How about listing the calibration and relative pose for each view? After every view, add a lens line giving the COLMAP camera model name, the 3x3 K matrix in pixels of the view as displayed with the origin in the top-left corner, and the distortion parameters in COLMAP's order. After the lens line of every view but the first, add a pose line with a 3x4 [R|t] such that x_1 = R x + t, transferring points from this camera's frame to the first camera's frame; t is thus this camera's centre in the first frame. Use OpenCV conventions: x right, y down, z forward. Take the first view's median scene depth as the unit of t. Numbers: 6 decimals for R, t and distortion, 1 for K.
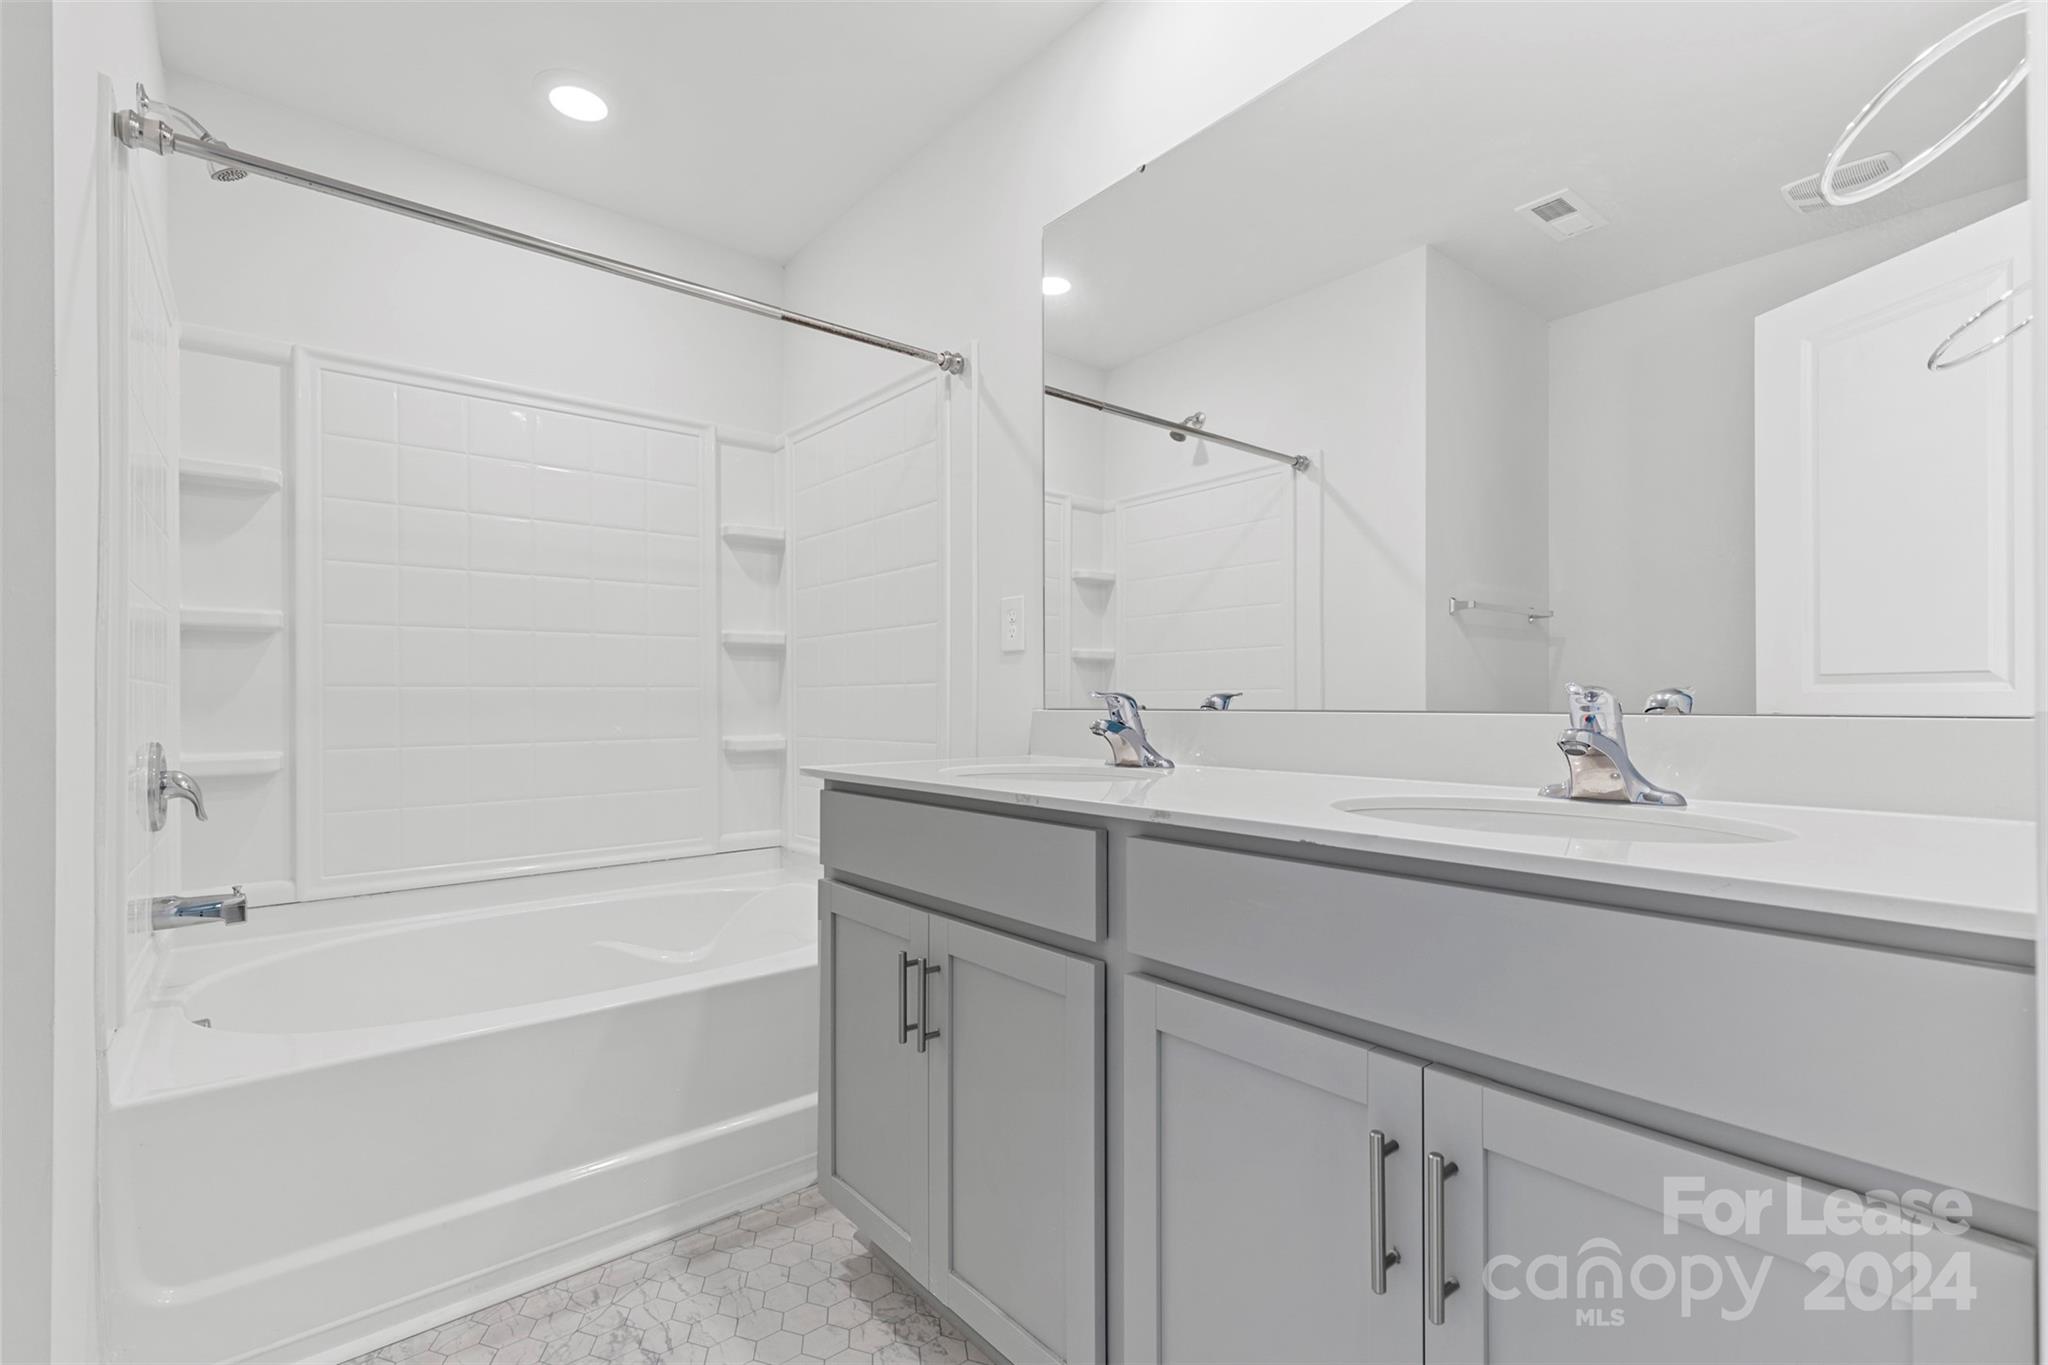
lens RADIAL K [[923.2, 0, 1028.0], [0, 923.2, 698.6], [0, 0, 1]] dist [0.013097, -0.004077]
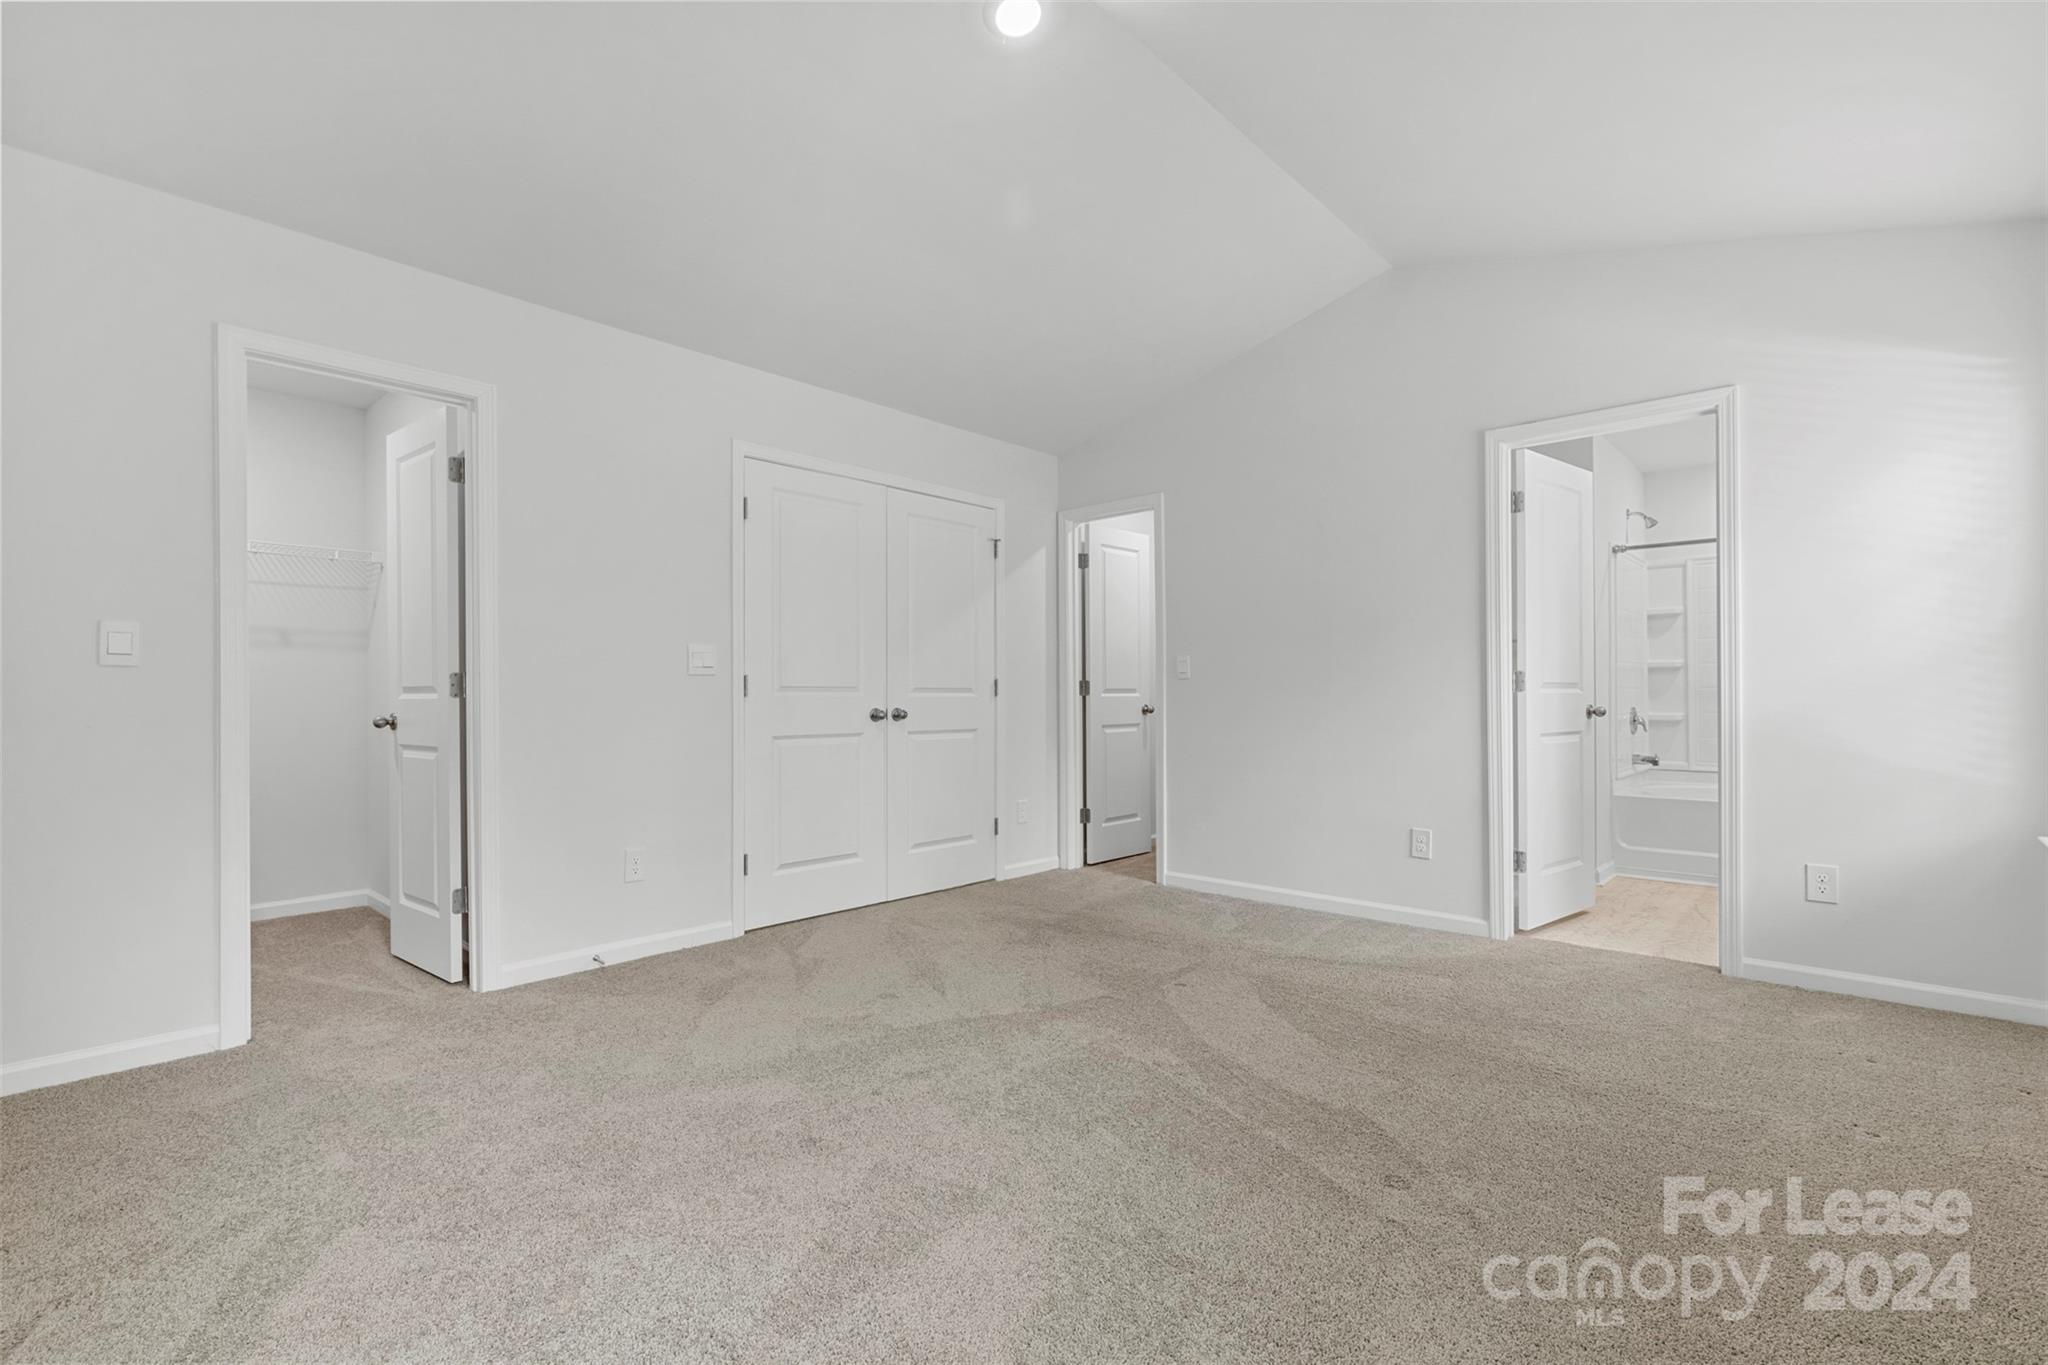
lens RADIAL K [[923.2, 0, 1030.9], [0, 923.2, 688.2], [0, 0, 1]] dist [0.013097, -0.004077]
pose [[0.141938, 0.000823, -0.989875, 1.568914], [0.013350, 0.999907, 0.002745, -0.045566], [0.989786, -0.013605, 0.141914, -1.229001]]
